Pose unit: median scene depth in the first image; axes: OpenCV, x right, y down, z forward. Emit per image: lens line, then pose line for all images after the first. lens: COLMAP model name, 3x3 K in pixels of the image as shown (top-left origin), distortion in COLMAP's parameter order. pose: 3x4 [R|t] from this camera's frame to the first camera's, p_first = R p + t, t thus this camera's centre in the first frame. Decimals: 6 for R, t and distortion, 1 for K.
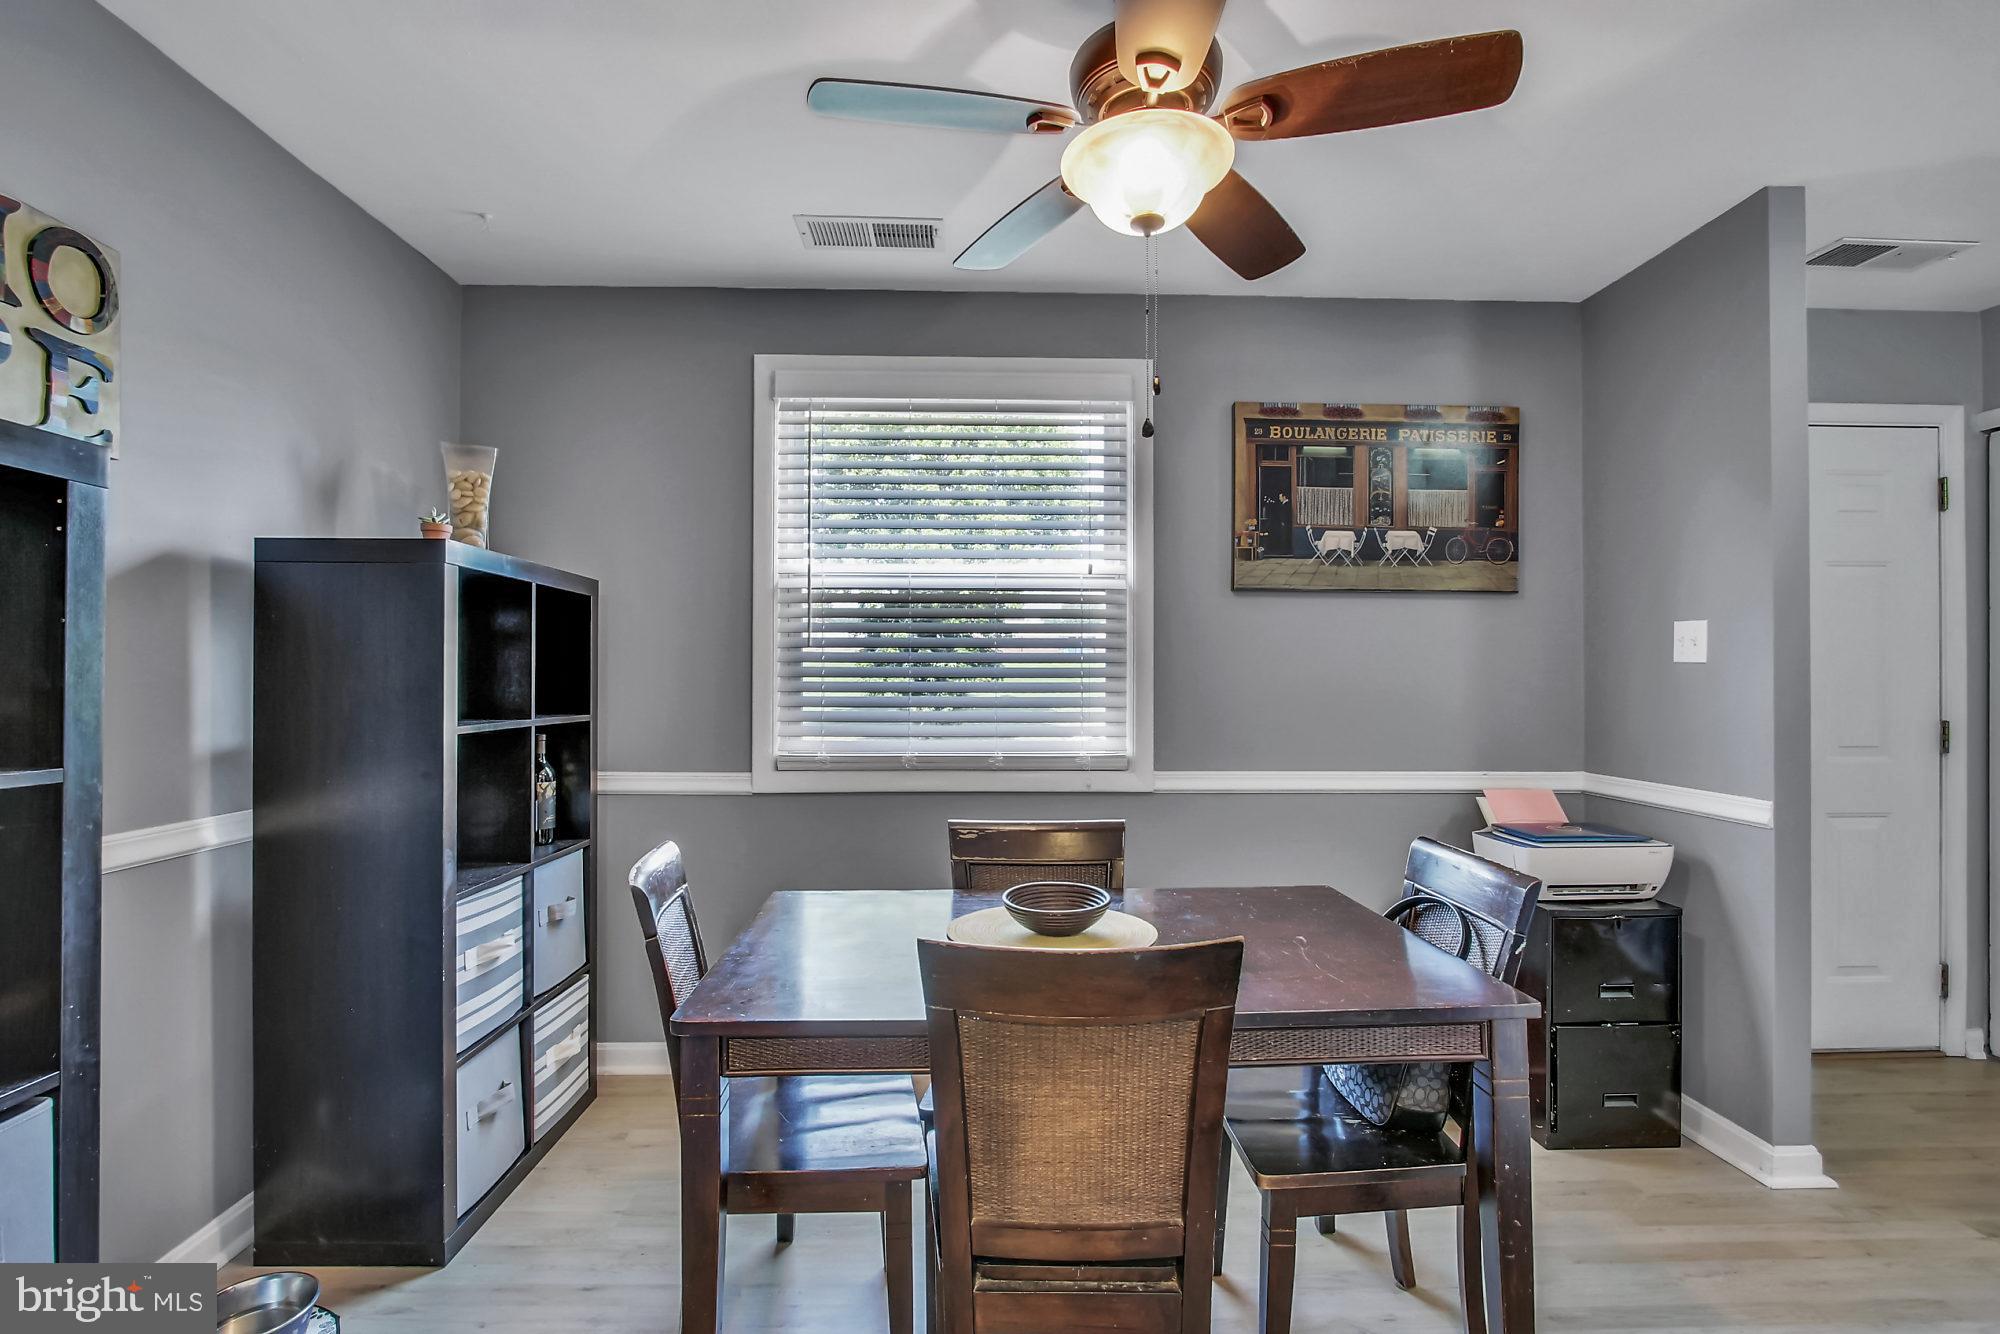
lens RADIAL K [[952.3, 0, 1059.0], [0, 952.3, 673.7], [0, 0, 1]] dist [-0.006989, 0.000663]
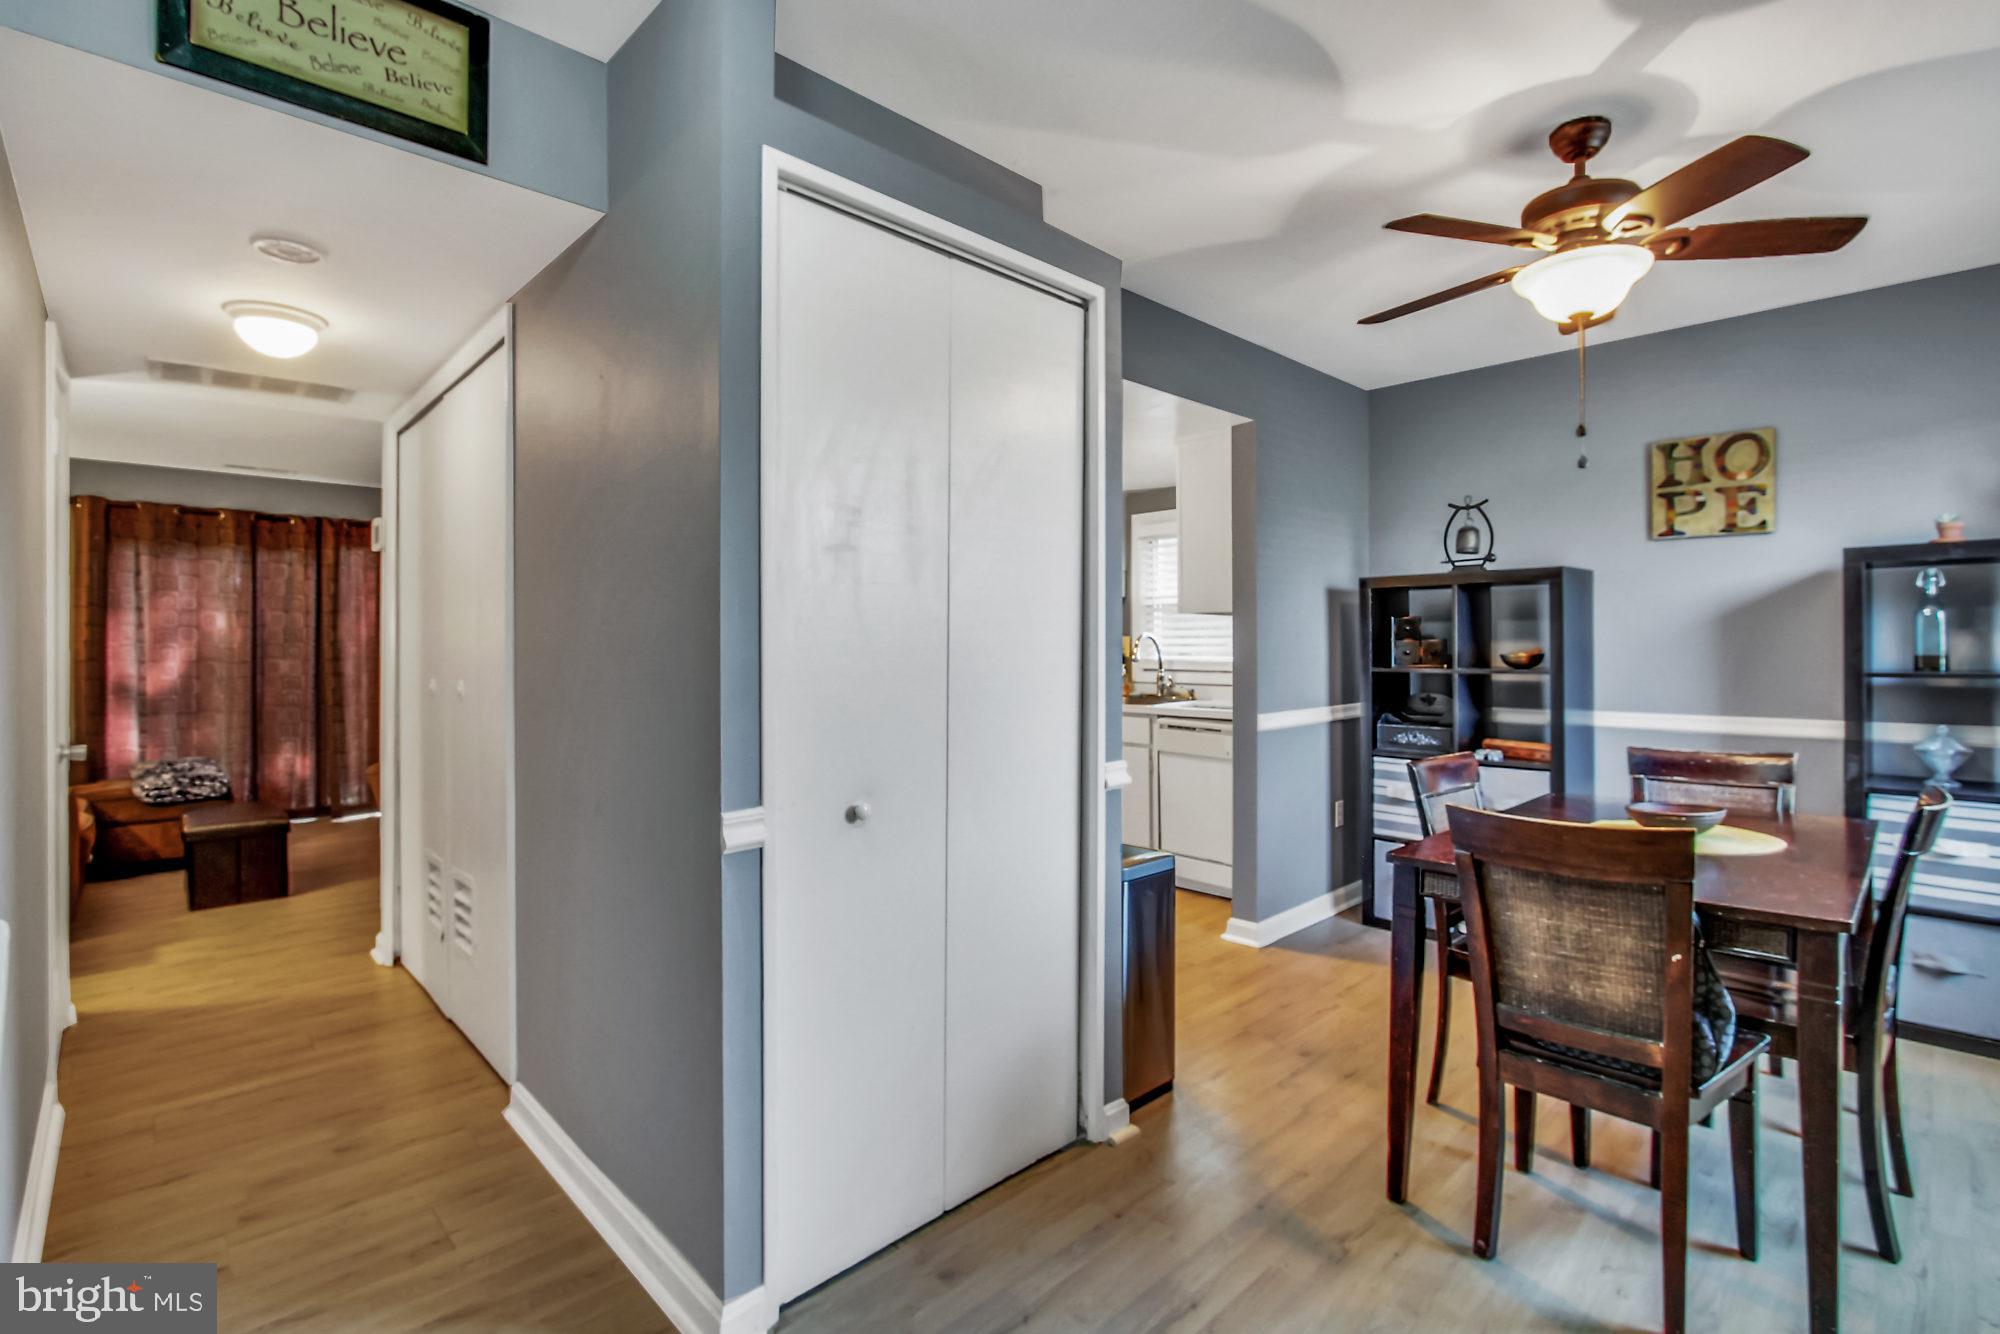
lens RADIAL K [[939.2, 0, 992.3], [0, 939.2, 639.6], [0, 0, 1]] dist [-0.021084, 0.003222]
pose [[-0.764706, -0.002283, -0.644375, 0.859979], [0.009157, 0.999854, -0.014410, 0.008886], [0.644314, -0.016920, -0.764574, 0.799314]]
